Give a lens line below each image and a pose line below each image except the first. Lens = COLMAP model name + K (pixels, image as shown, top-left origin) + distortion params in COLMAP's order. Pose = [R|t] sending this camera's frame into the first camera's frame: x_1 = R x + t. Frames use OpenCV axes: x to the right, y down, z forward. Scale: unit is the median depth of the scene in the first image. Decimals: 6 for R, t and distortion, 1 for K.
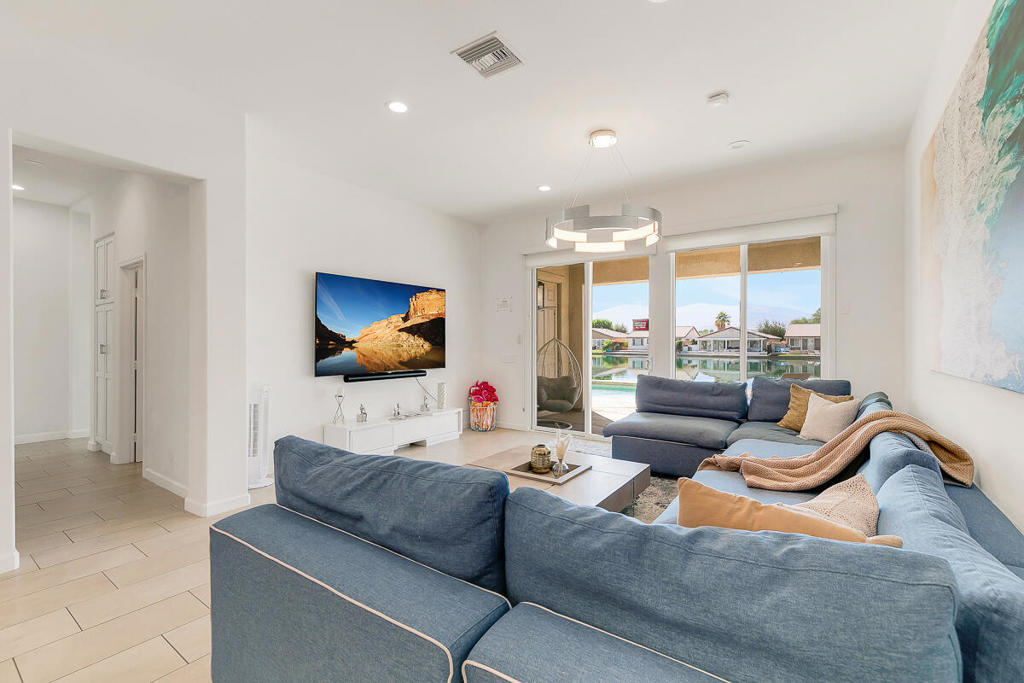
lens RADIAL K [[441.8, 0, 511.0], [0, 441.8, 341.0], [0, 0, 1]] dist [-0.000149, -0.000004]
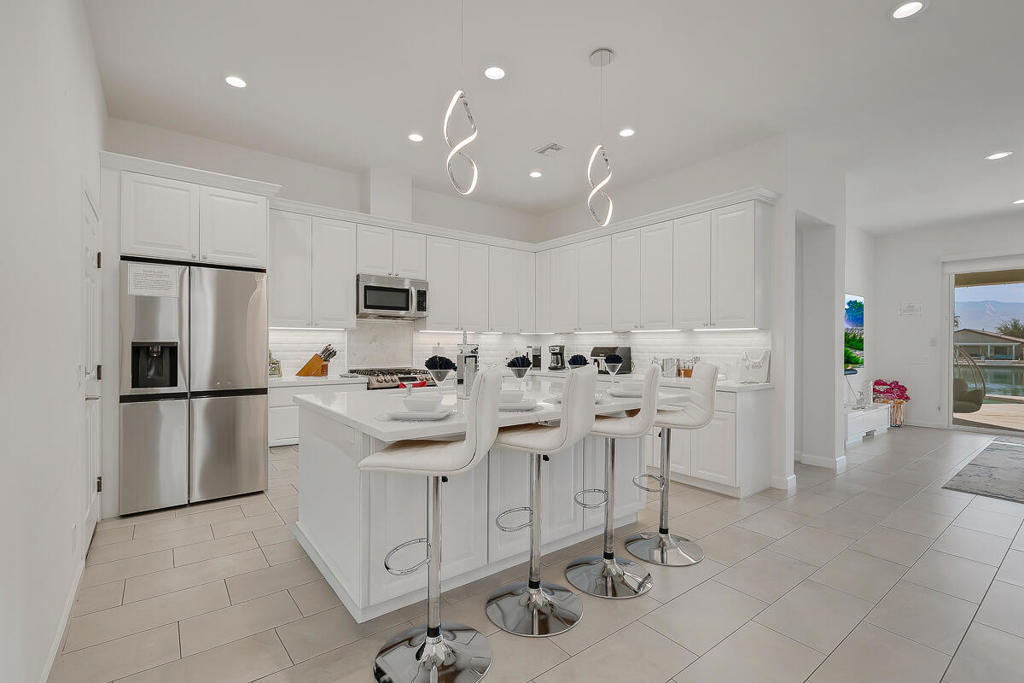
lens RADIAL K [[455.0, 0, 511.4], [0, 455.0, 347.0], [0, 0, 1]] dist [-0.005042, -0.000499]
pose [[0.957806, 0.007560, -0.287314, -0.624560], [-0.005857, 0.999960, 0.006784, 0.006331], [0.287354, -0.004815, 0.957812, -0.324107]]
